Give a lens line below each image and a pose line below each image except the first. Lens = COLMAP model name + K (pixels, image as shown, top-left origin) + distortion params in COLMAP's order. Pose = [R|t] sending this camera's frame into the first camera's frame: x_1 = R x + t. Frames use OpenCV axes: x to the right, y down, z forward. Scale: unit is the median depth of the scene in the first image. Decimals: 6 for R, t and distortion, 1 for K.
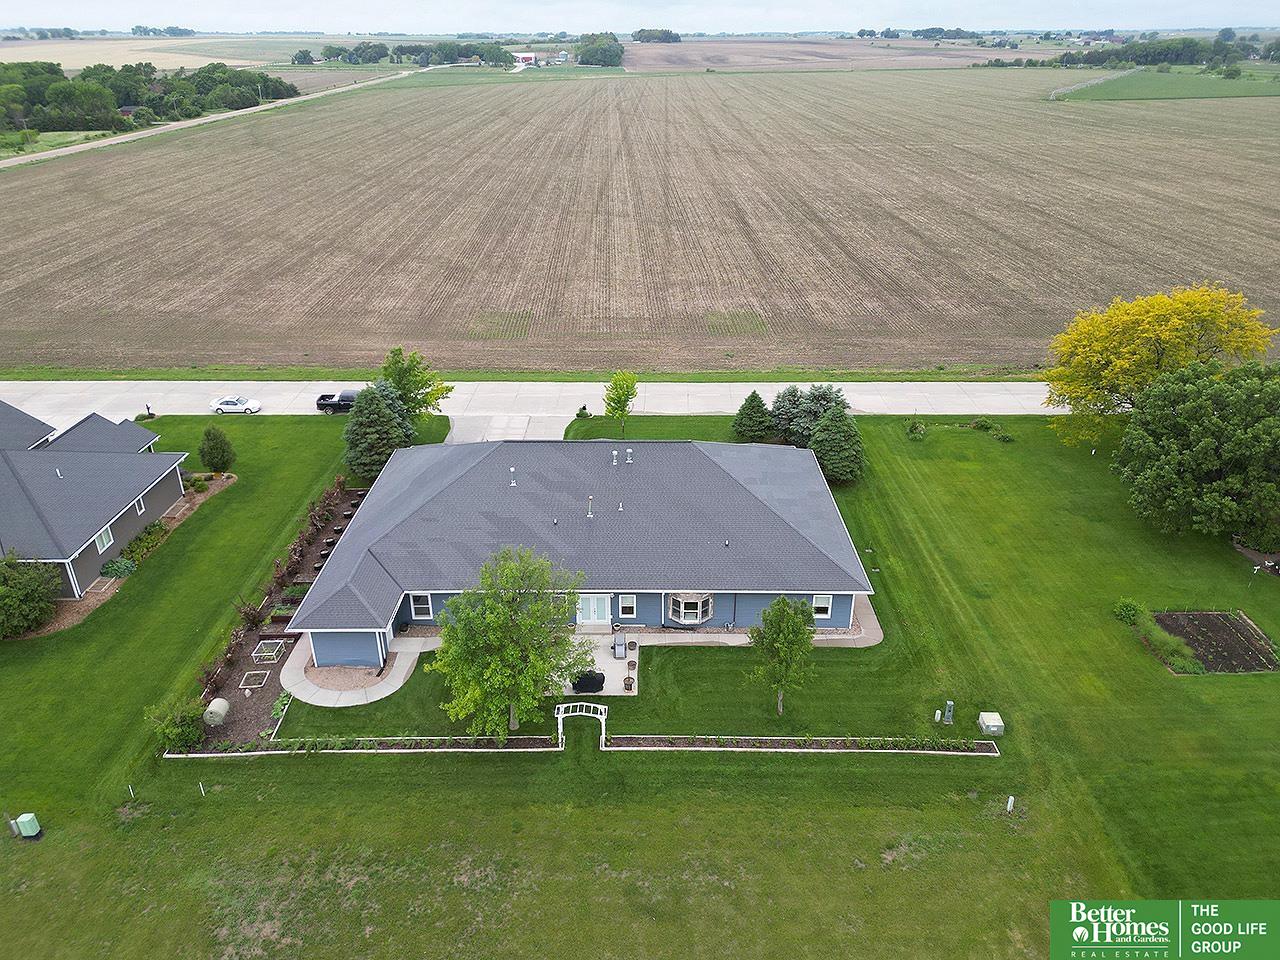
lens RADIAL K [[884.8, 0, 633.7], [0, 884.8, 460.0], [0, 0, 1]] dist [0.078190, -0.070047]
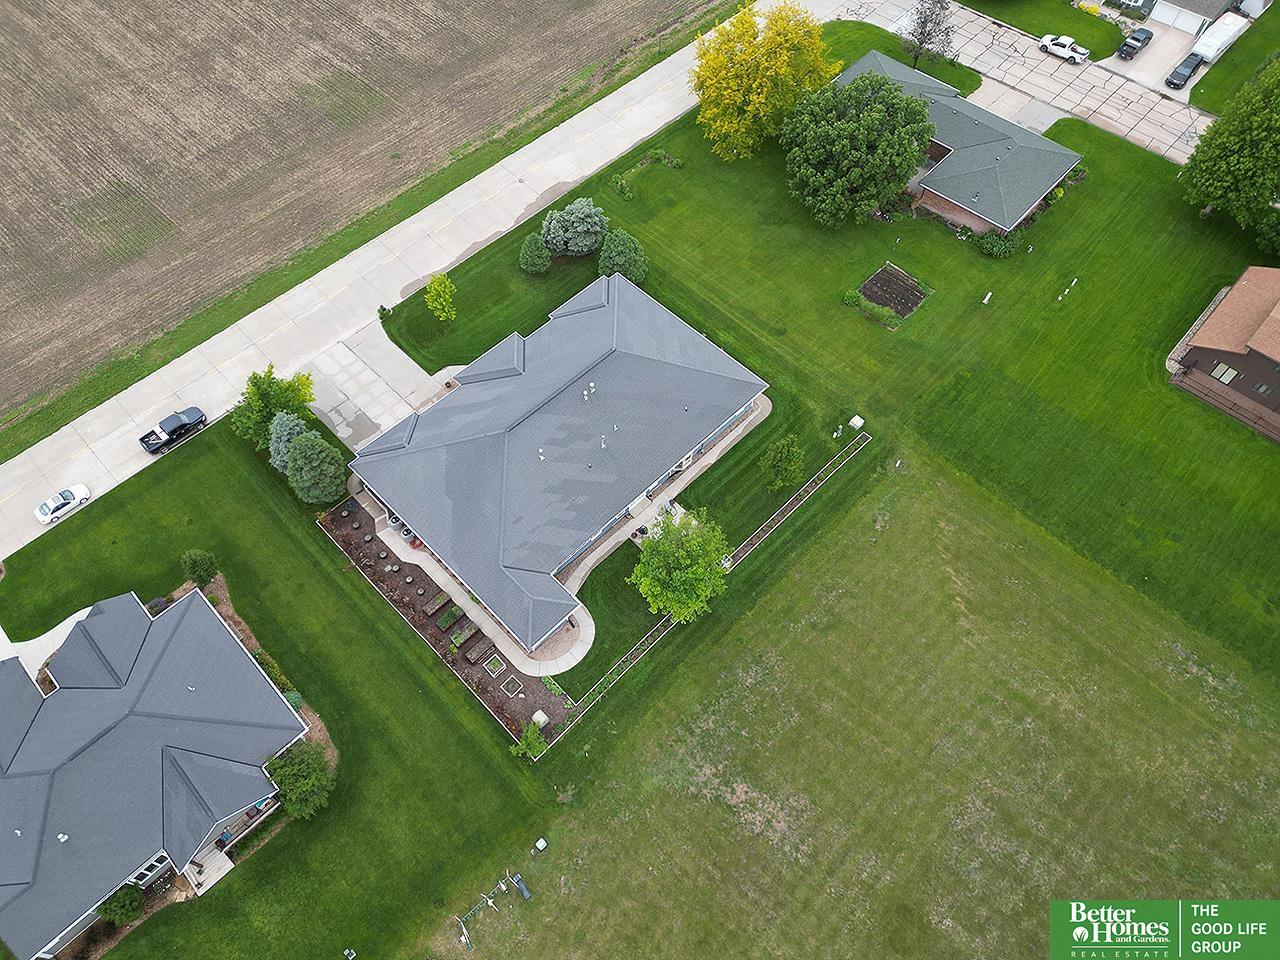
lens RADIAL K [[884.8, 0, 633.7], [0, 884.8, 460.0], [0, 0, 1]] dist [0.078190, -0.070047]
pose [[0.714431, -0.587247, 0.380433, -0.385617], [0.304947, 0.750673, 0.586087, -0.497984], [-0.629758, -0.302707, 0.715383, -0.010284]]
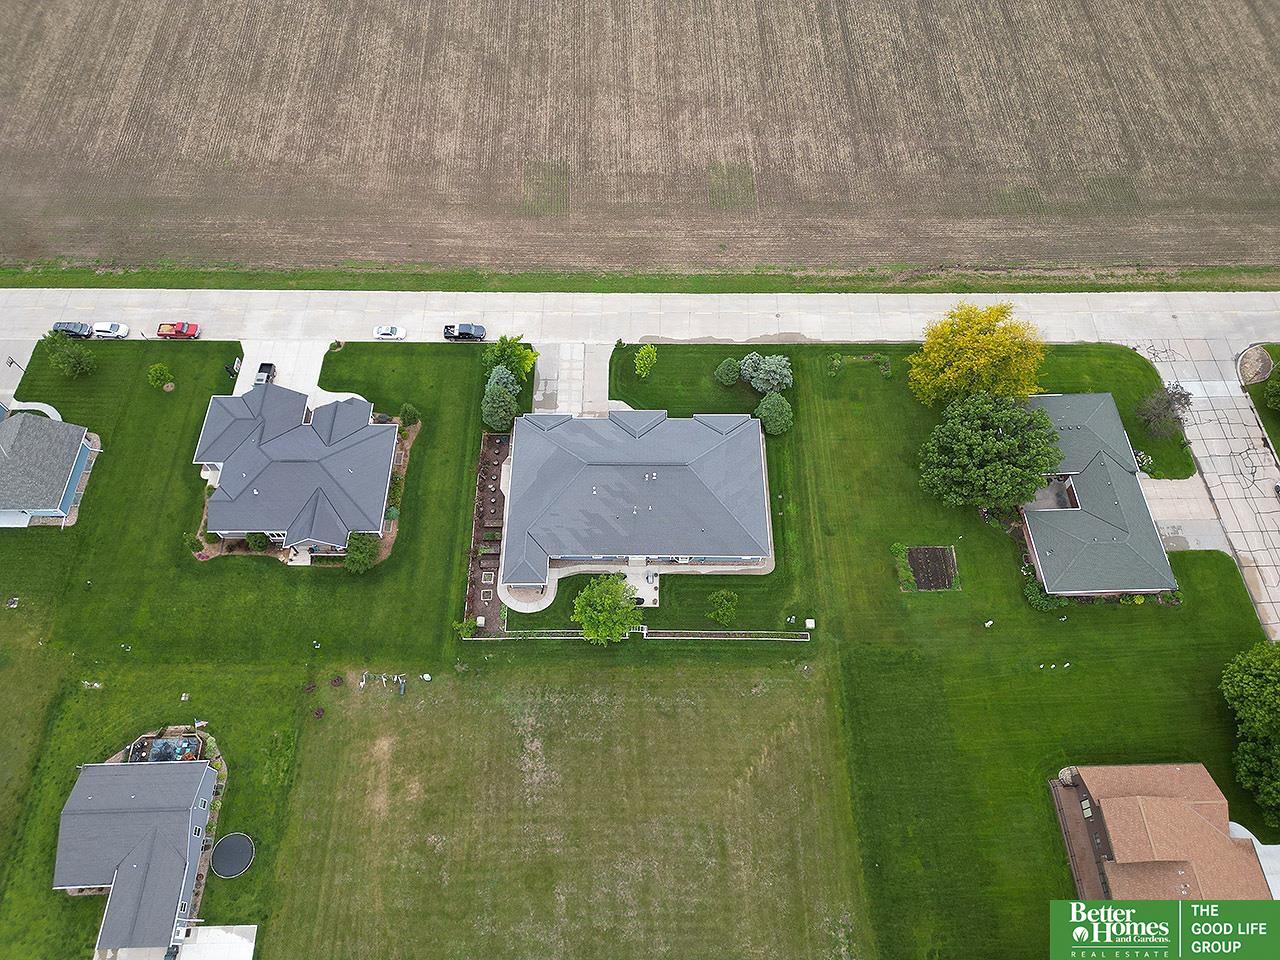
lens RADIAL K [[884.8, 0, 633.7], [0, 884.8, 460.0], [0, 0, 1]] dist [0.078190, -0.070047]
pose [[0.999526, 0.014644, 0.027095, -0.078028], [-0.027331, 0.827317, 0.561070, -0.805850], [-0.014200, -0.561545, 0.827325, -0.400843]]
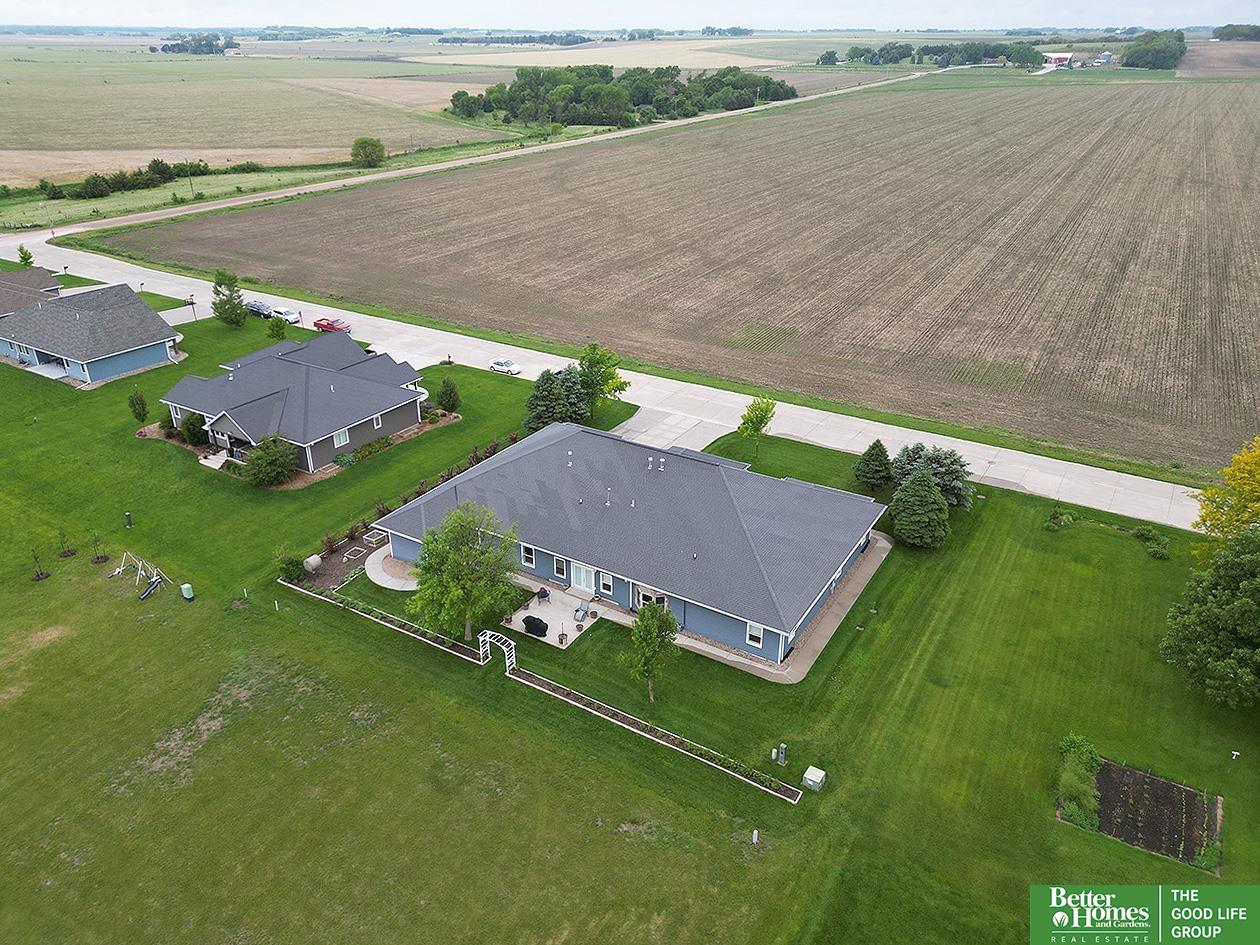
lens RADIAL K [[863.9, 0, 641.6], [0, 863.9, 470.8], [0, 0, 1]] dist [0.079179, -0.065729]
pose [[0.860737, 0.233642, -0.452265, 0.364050], [-0.223776, 0.971666, 0.076084, -0.058962], [0.457227, 0.035717, 0.888632, -0.024044]]
